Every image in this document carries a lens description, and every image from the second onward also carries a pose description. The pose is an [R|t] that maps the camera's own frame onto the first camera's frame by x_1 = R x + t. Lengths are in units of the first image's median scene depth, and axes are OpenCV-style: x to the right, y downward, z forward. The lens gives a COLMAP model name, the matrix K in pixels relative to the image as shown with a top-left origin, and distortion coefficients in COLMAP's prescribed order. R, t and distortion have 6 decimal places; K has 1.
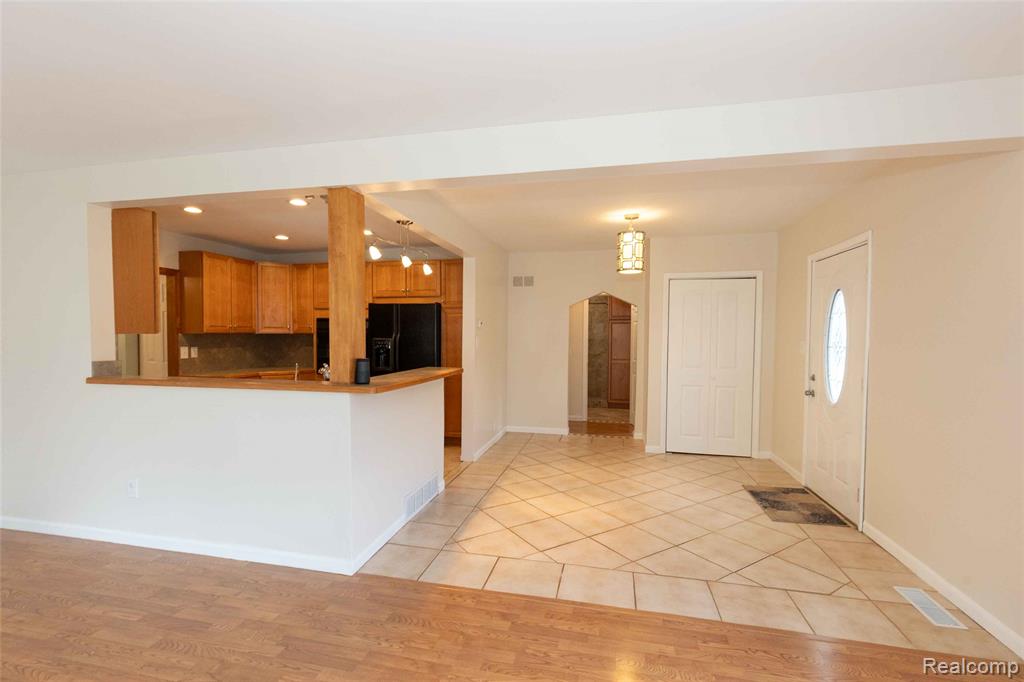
lens RADIAL K [[456.6, 0, 510.0], [0, 456.6, 346.0], [0, 0, 1]] dist [0.002090, -0.000281]
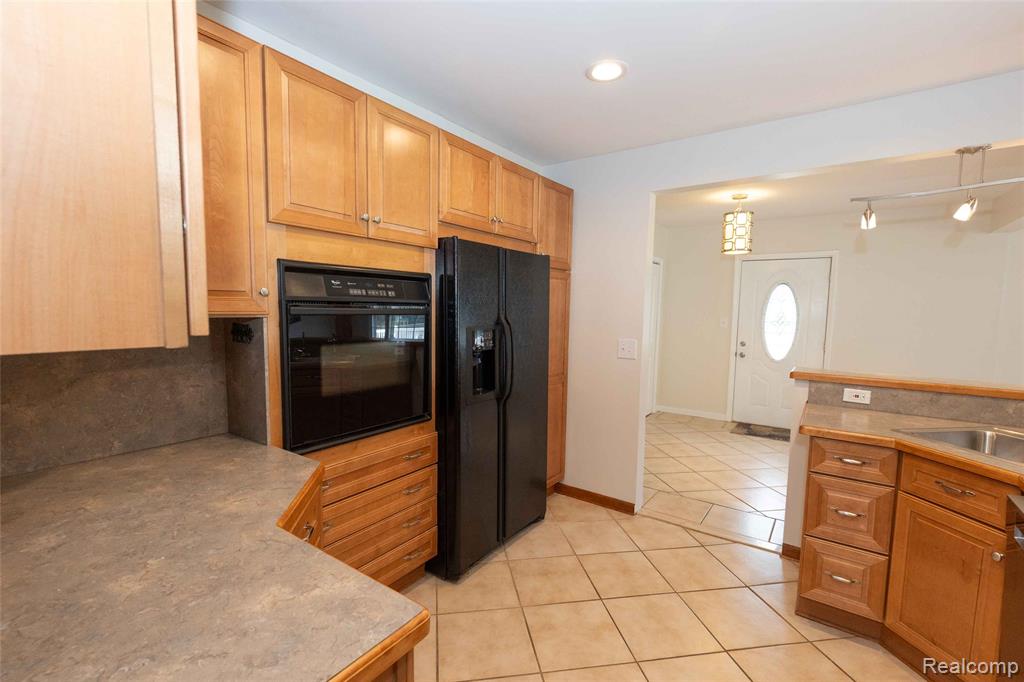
lens RADIAL K [[456.6, 0, 510.0], [0, 456.6, 346.0], [0, 0, 1]] dist [0.002090, -0.000281]
pose [[0.381103, -0.075773, 0.921422, -0.669776], [0.011396, 0.996945, 0.077270, -0.031113], [-0.924462, -0.018947, 0.380802, 0.826473]]
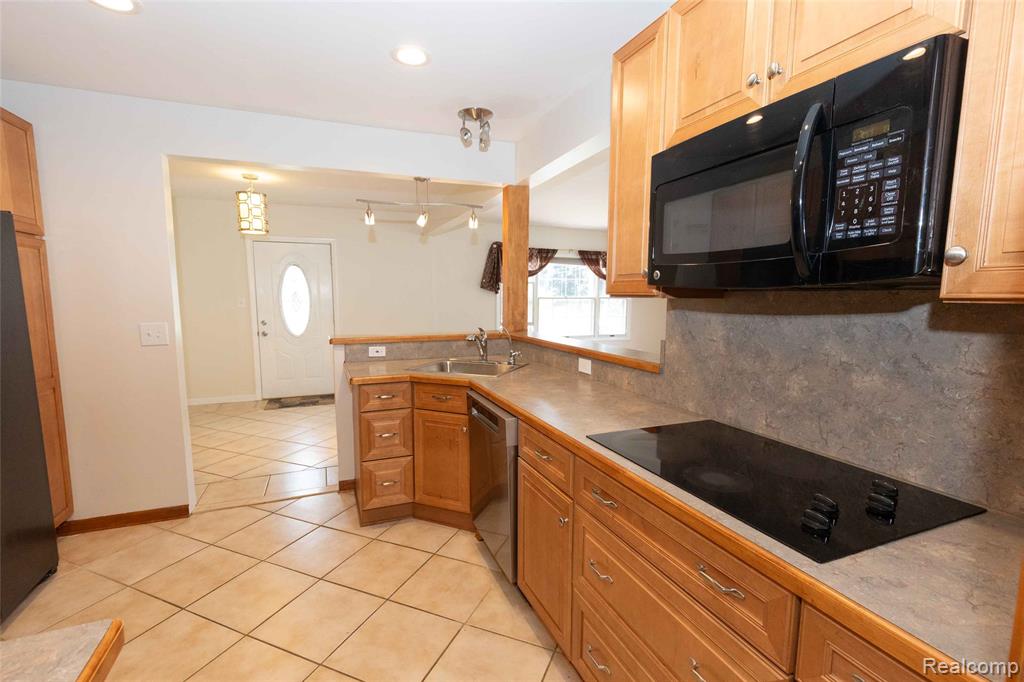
lens RADIAL K [[456.6, 0, 510.0], [0, 456.6, 346.0], [0, 0, 1]] dist [0.002090, -0.000281]
pose [[-0.579103, -0.097386, 0.809417, -0.711052], [0.021569, 0.990662, 0.134625, -0.027253], [-0.814969, 0.095420, -0.571594, 0.878722]]
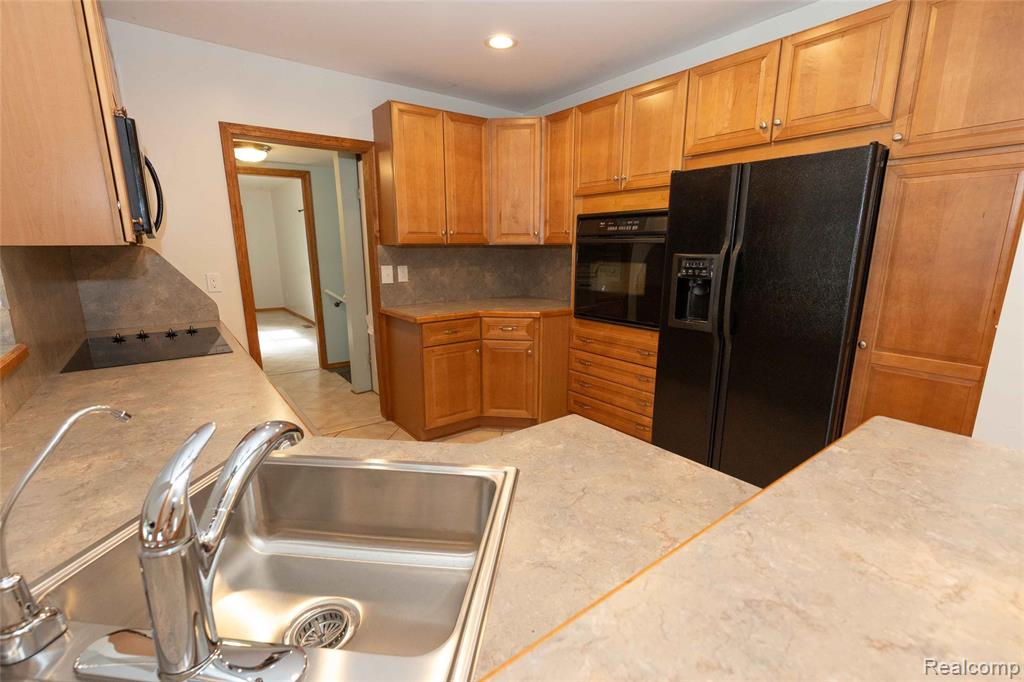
lens RADIAL K [[456.6, 0, 510.0], [0, 456.6, 346.0], [0, 0, 1]] dist [0.002090, -0.000281]
pose [[0.773382, 0.130100, -0.620447, -0.139143], [-0.013883, 0.981956, 0.188599, -0.009976], [0.633789, -0.137246, 0.761233, 0.556021]]
